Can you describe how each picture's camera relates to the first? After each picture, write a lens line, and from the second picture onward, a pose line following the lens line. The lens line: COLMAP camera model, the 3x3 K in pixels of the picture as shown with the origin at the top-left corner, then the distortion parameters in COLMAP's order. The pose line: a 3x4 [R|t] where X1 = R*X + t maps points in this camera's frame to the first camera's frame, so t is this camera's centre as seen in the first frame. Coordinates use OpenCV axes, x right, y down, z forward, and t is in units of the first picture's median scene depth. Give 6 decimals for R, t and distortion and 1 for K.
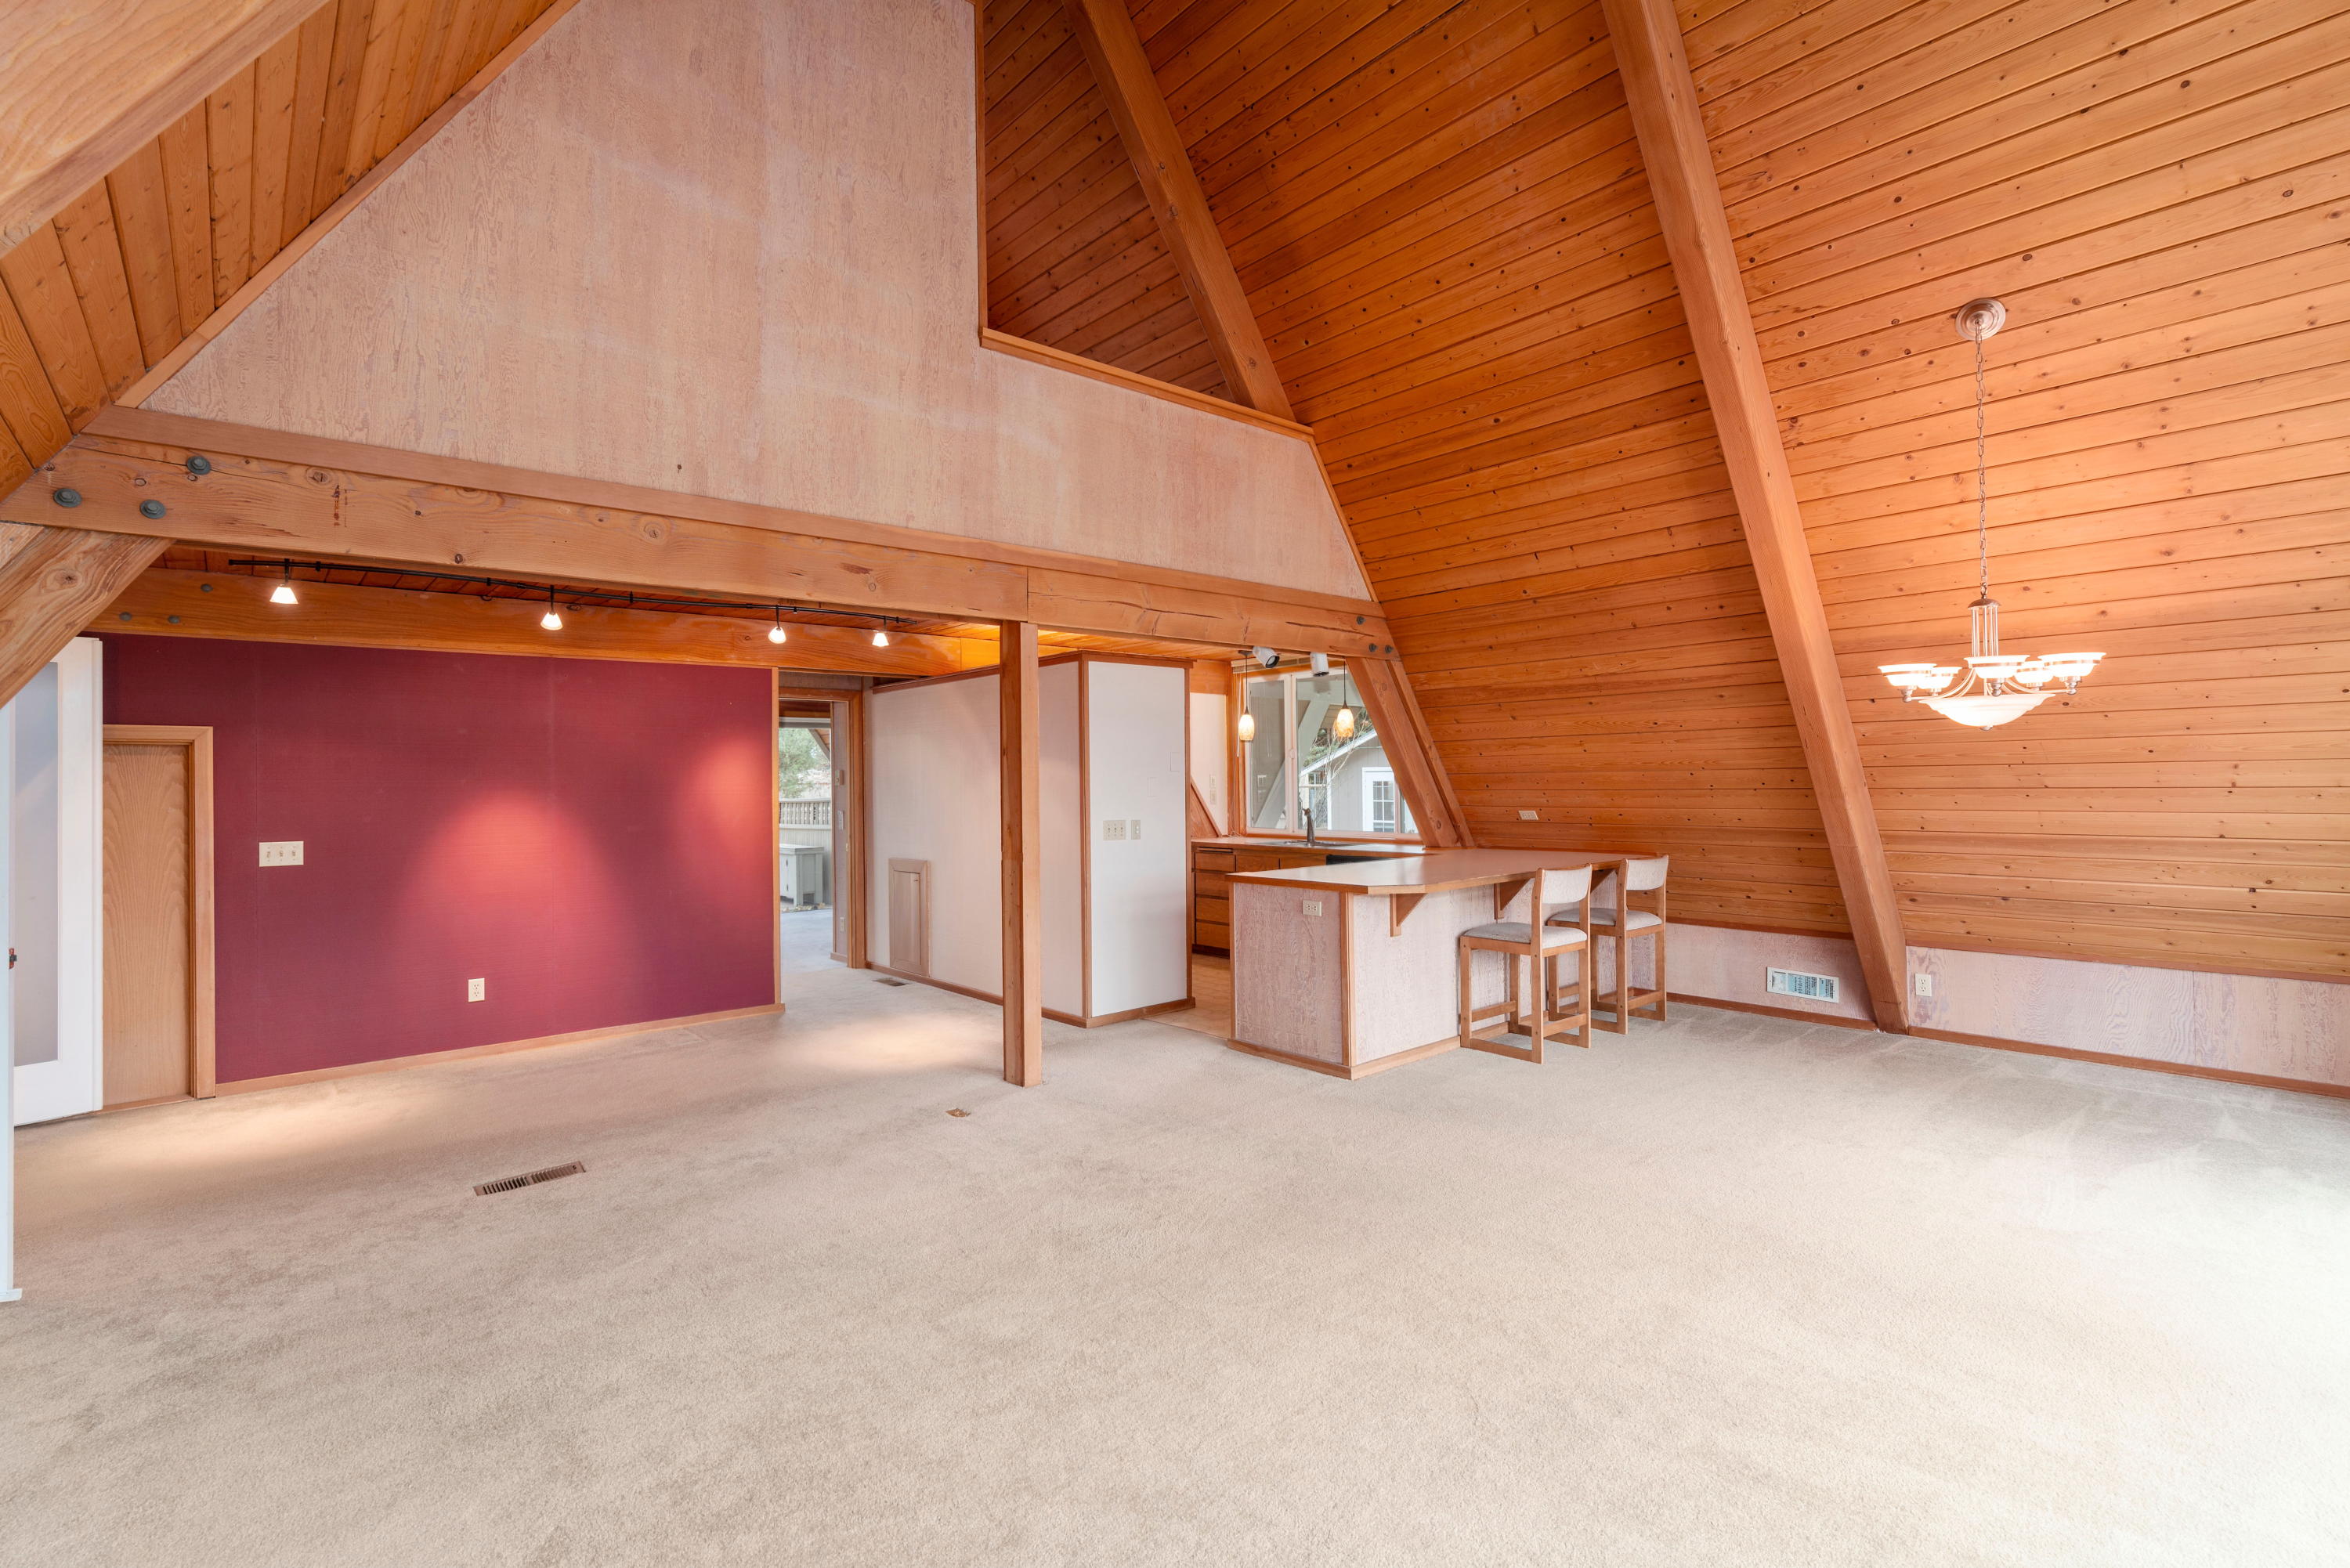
lens RADIAL K [[1073.6, 0, 1181.5], [0, 1073.6, 770.5], [0, 0, 1]] dist [0.004032, 0.000300]
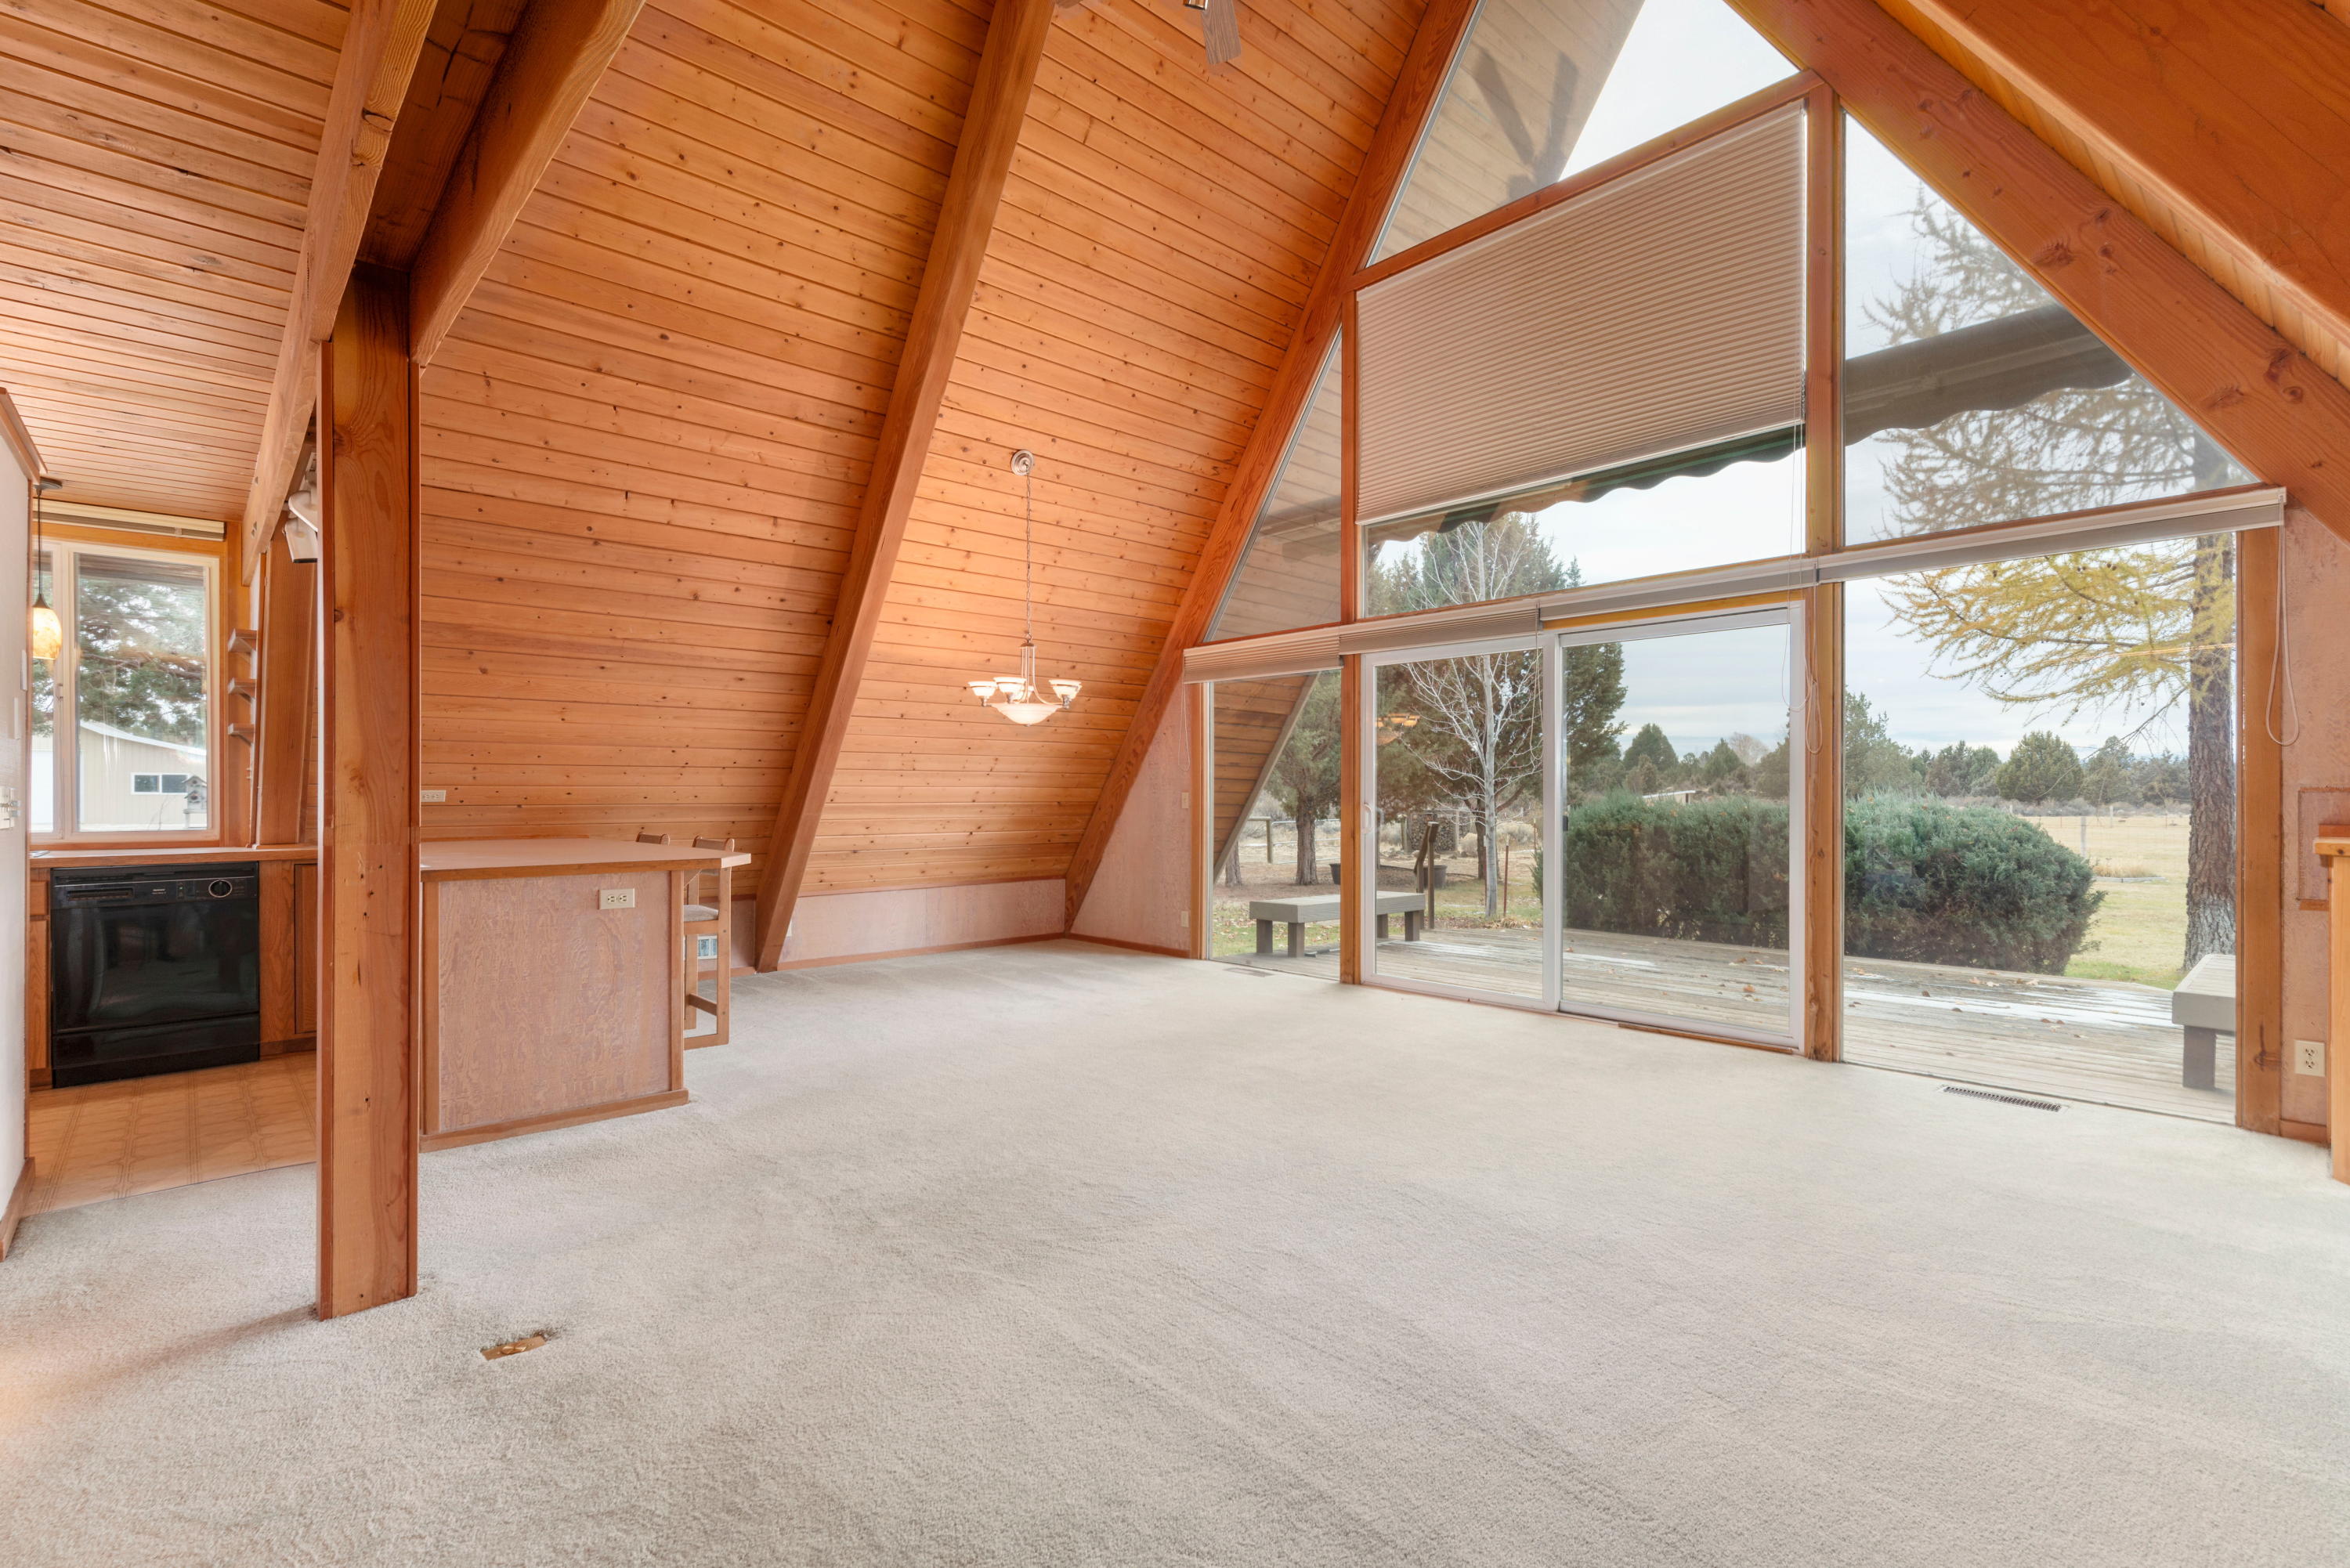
lens RADIAL K [[1073.6, 0, 1176.2], [0, 1073.6, 797.6], [0, 0, 1]] dist [0.004032, 0.000300]
pose [[-0.021548, 0.012352, 0.999692, -0.616274], [-0.009450, 0.999876, -0.012558, 0.062196], [-0.999723, -0.009718, -0.021429, 0.616547]]
